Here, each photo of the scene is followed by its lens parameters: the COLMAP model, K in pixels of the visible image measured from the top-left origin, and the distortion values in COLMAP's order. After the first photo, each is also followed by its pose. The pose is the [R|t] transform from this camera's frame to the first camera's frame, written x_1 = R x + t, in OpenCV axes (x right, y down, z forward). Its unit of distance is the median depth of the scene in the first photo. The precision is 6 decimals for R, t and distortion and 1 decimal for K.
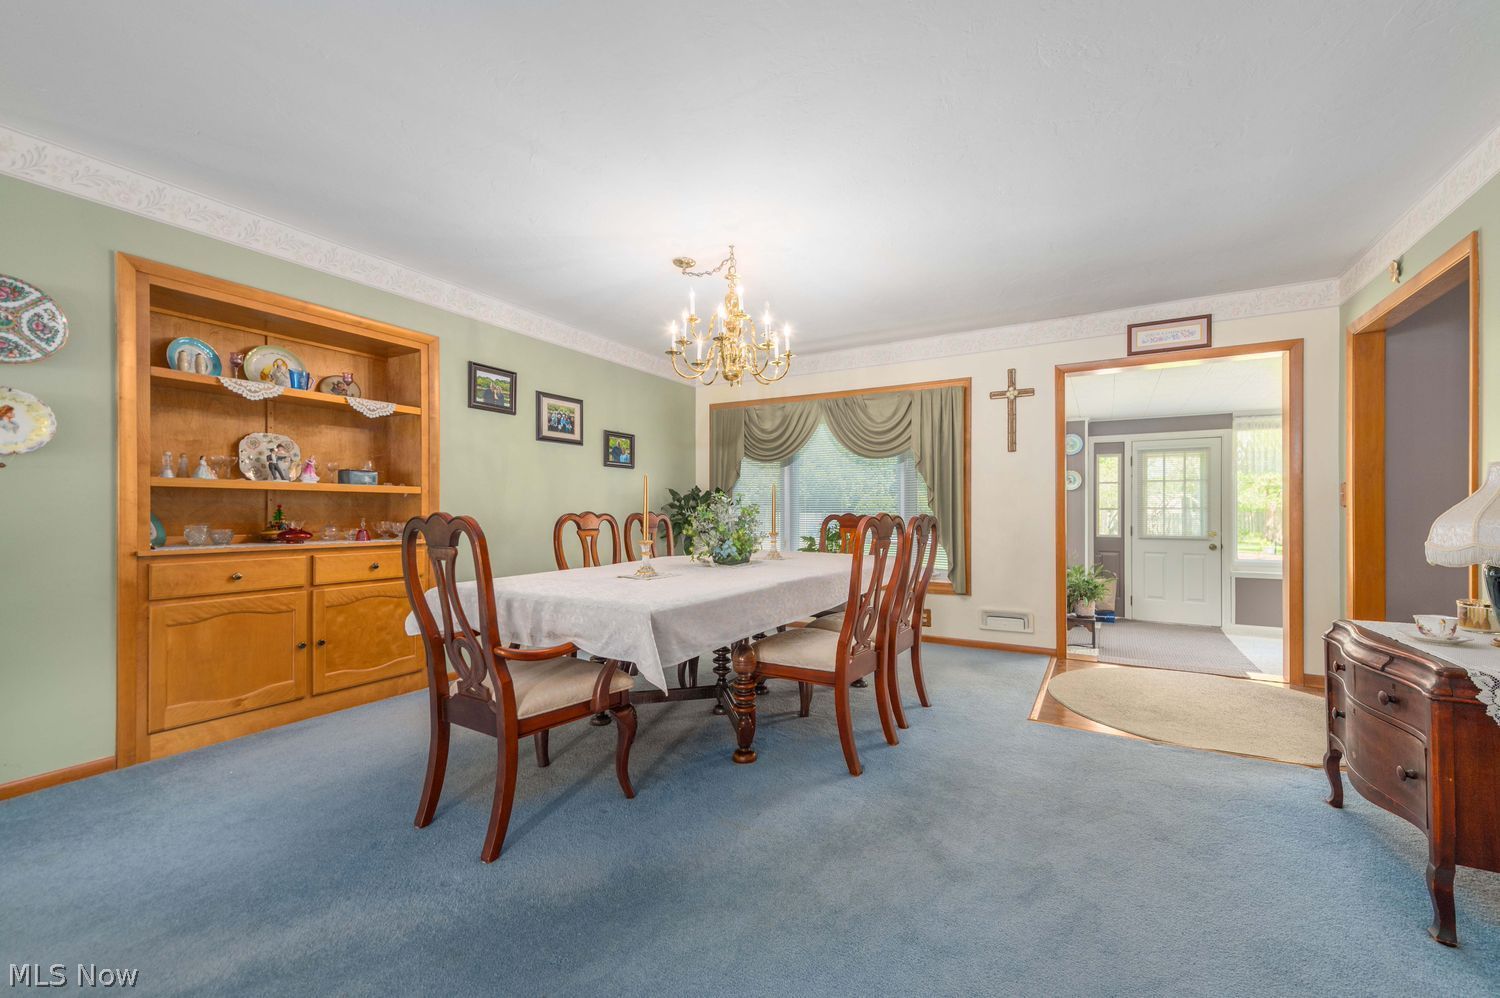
lens RADIAL K [[600.9, 0, 769.9], [0, 600.9, 520.2], [0, 0, 1]] dist [0.009201, -0.000102]
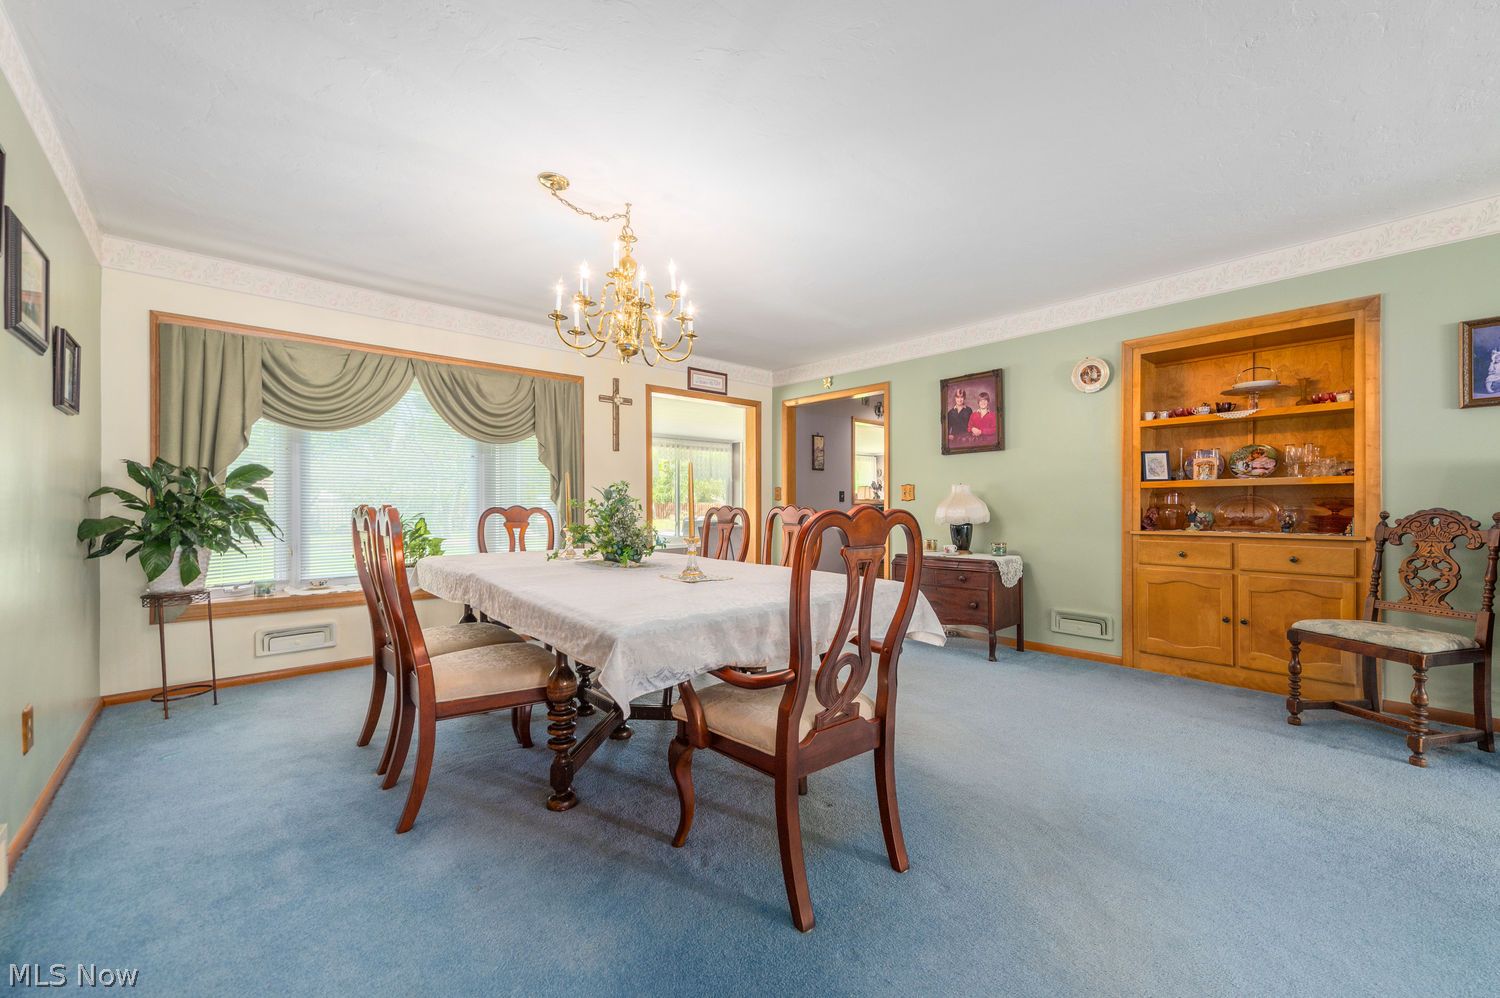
lens RADIAL K [[603.3, 0, 777.8], [0, 603.3, 503.8], [0, 0, 1]] dist [0.001979, -0.000057]
pose [[0.313645, 0.001823, 0.949539, -0.624286], [0.008109, 0.999957, -0.004598, -0.009335], [-0.949506, 0.009142, 0.313616, 0.392543]]
